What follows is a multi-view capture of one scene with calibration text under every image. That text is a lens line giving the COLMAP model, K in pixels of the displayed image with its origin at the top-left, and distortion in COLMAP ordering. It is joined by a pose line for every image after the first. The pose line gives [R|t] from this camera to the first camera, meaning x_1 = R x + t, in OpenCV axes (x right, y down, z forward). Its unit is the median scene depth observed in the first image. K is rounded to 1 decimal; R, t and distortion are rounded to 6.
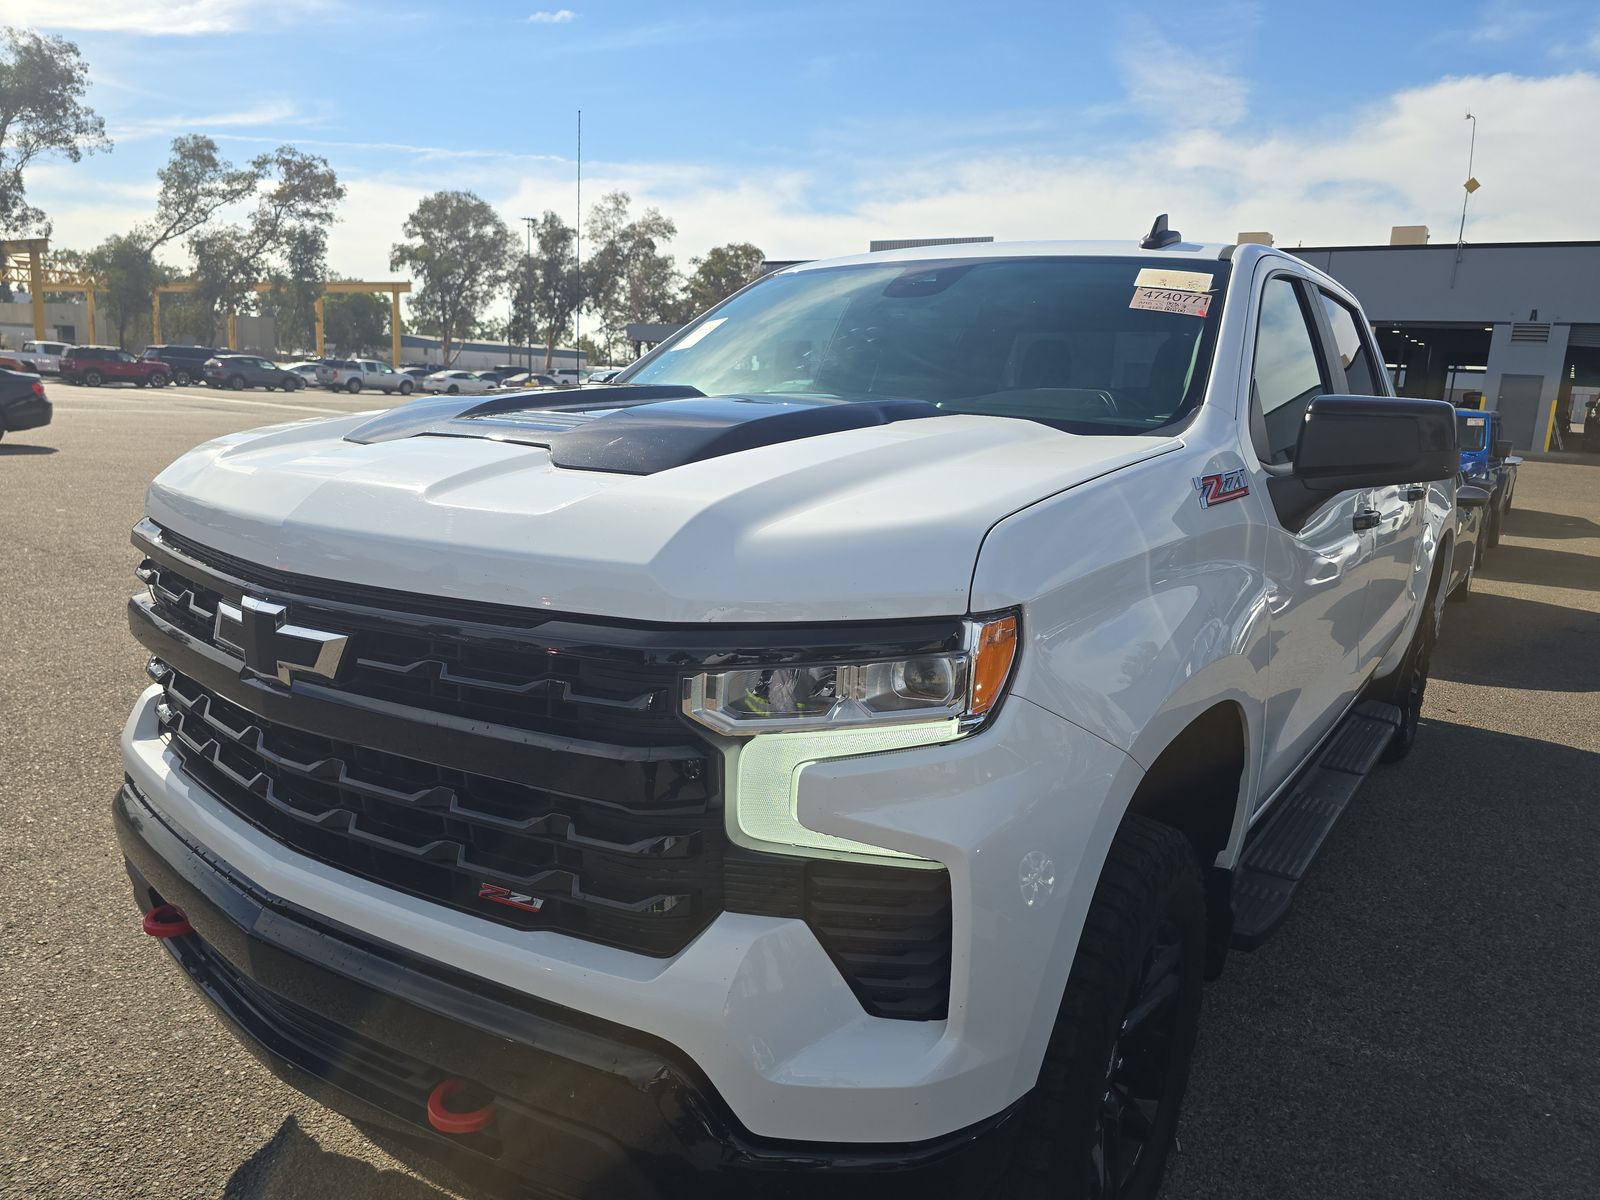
lens RADIAL K [[1080.7, 0, 800.0], [0, 1080.7, 600.0], [0, 0, 1]] dist [0.096084, -0.000392]
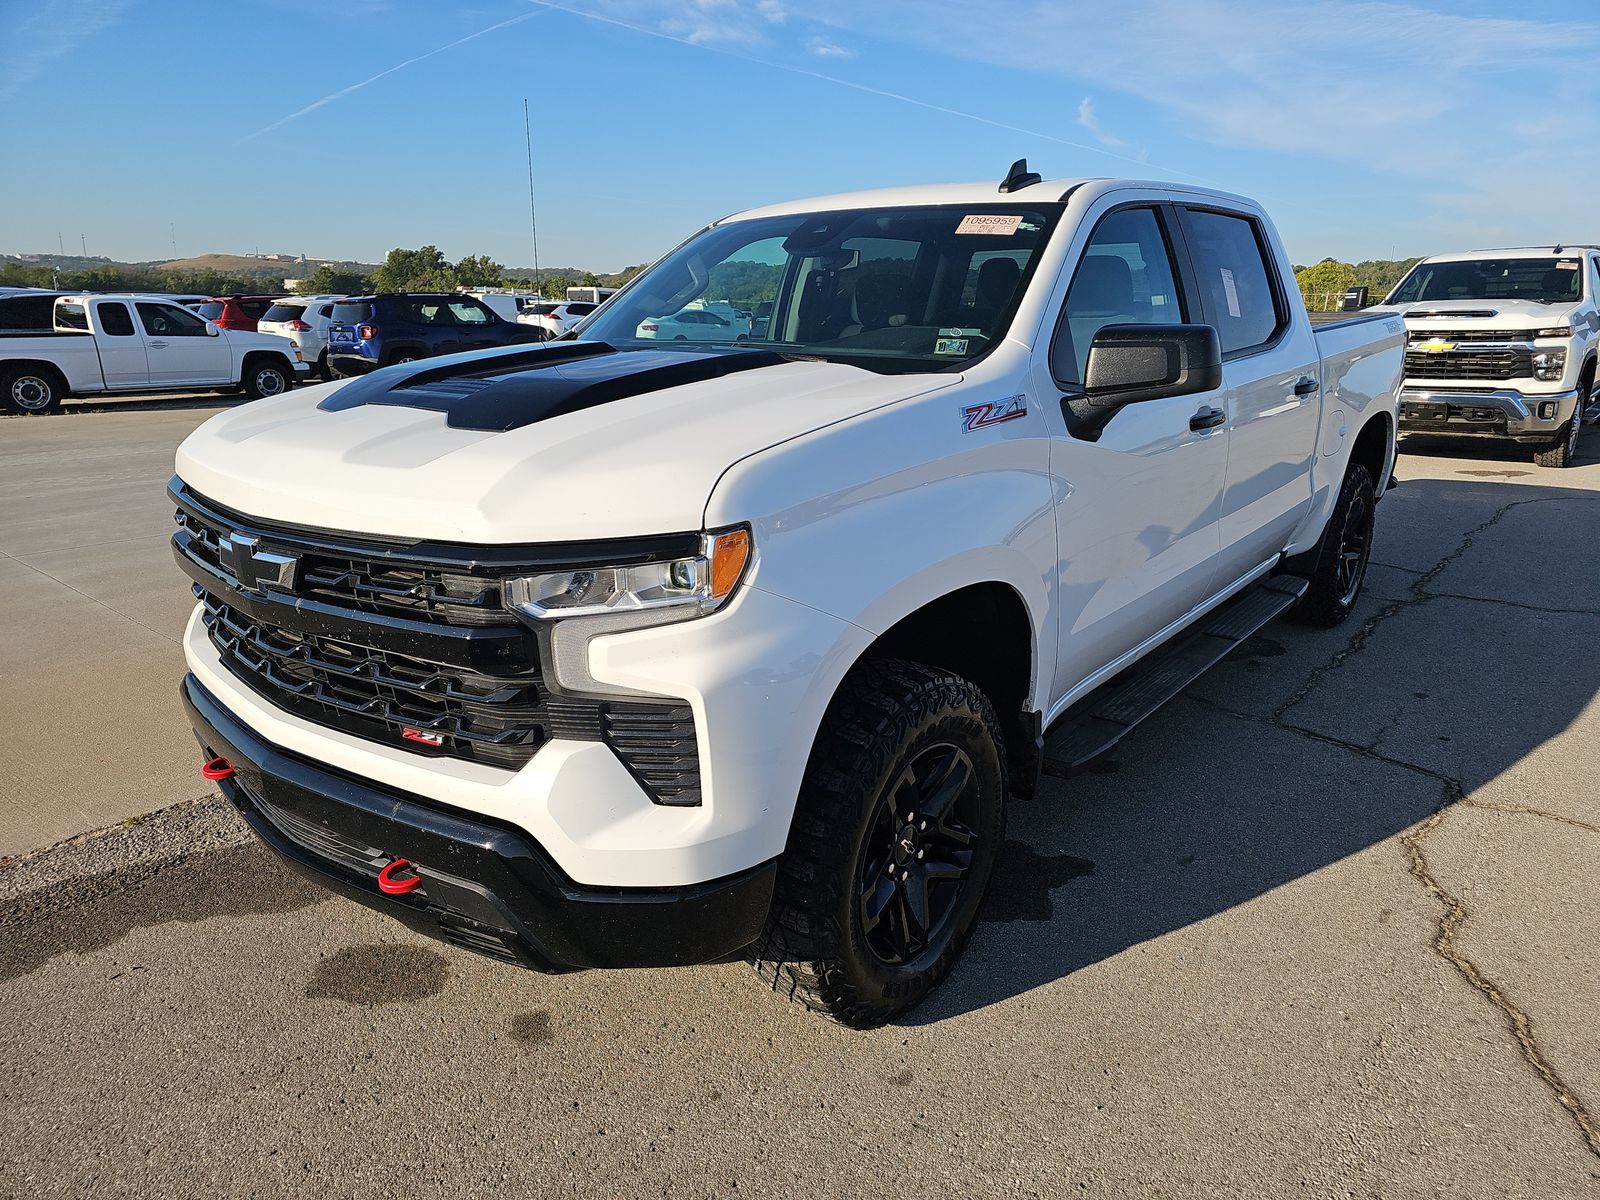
lens RADIAL K [[1080.7, 0, 800.0], [0, 1080.7, 600.0], [0, 0, 1]] dist [0.096084, -0.000392]
pose [[0.995458, -0.034741, -0.088633, 0.370599], [0.042676, 0.995094, 0.089261, -0.015219], [0.085097, -0.092638, 0.992057, -0.377889]]
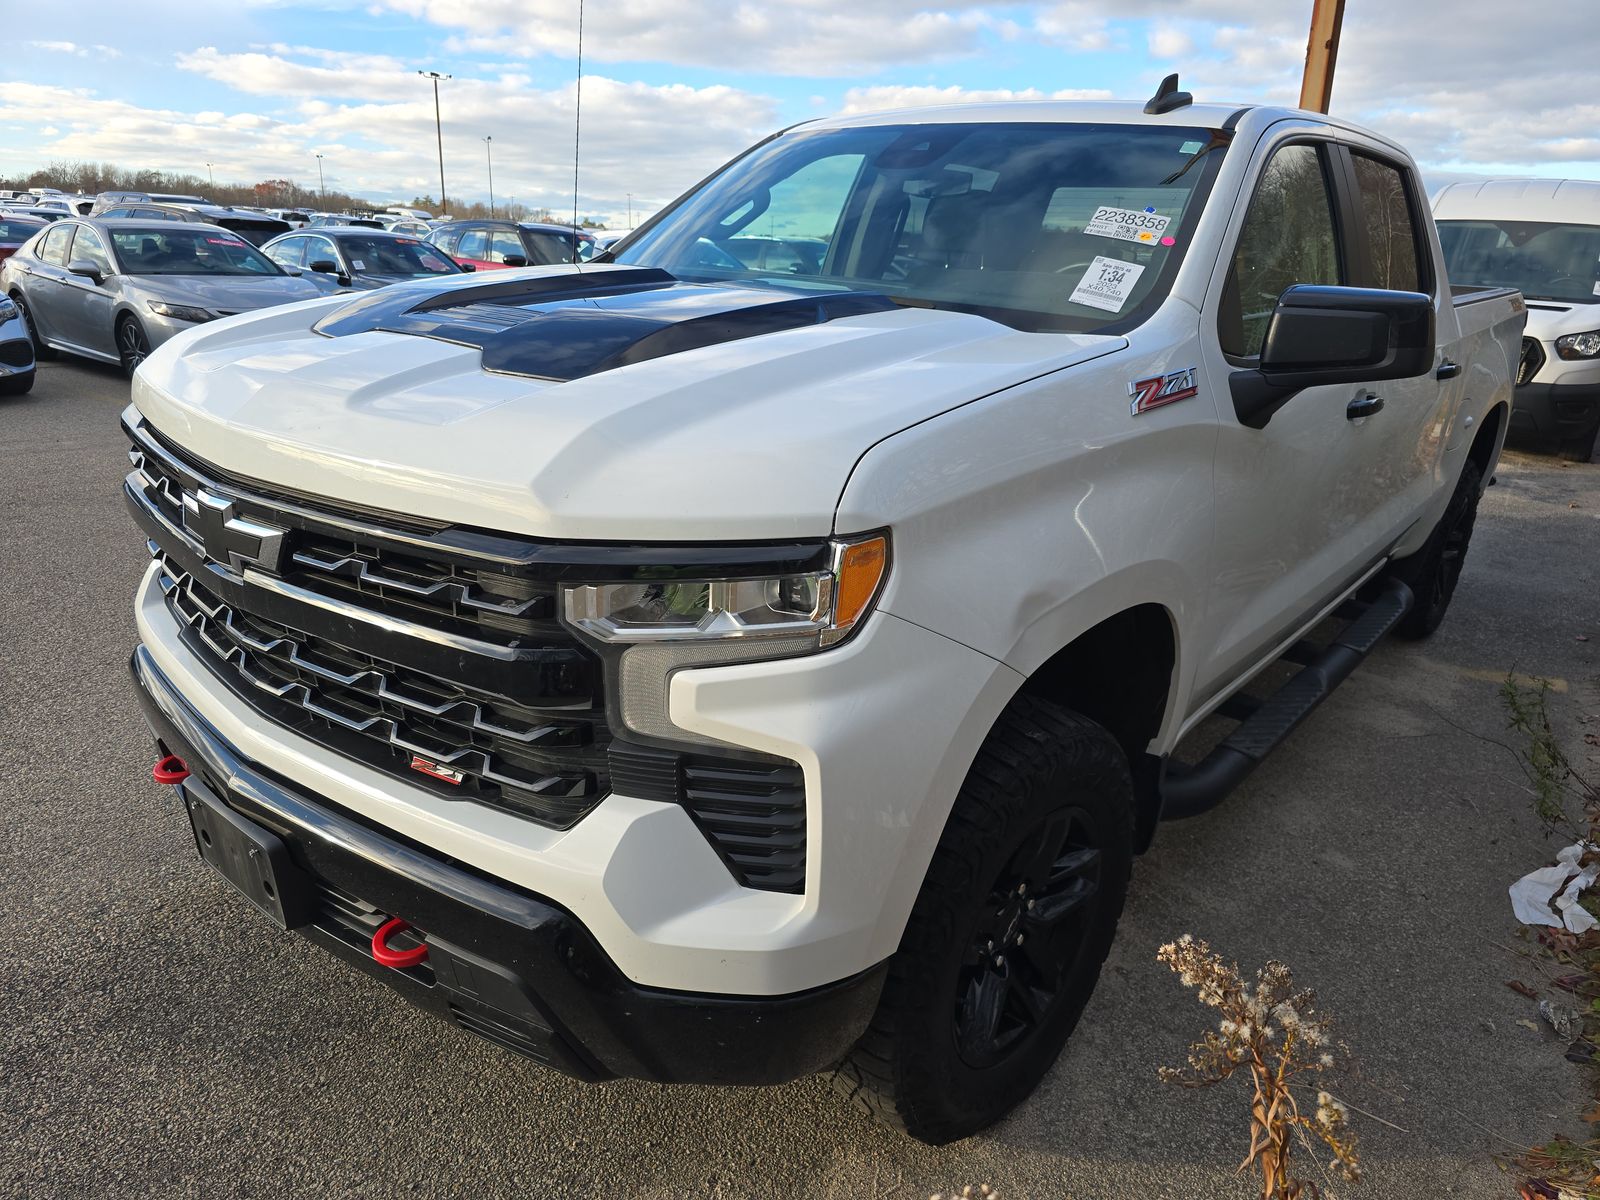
lens RADIAL K [[1080.7, 0, 800.0], [0, 1080.7, 600.0], [0, 0, 1]] dist [0.096084, -0.000392]
pose [[0.997042, 0.028999, -0.071181, 0.183435], [-0.018684, 0.989760, 0.141514, -0.067682], [0.074556, -0.139765, 0.987374, -0.056199]]
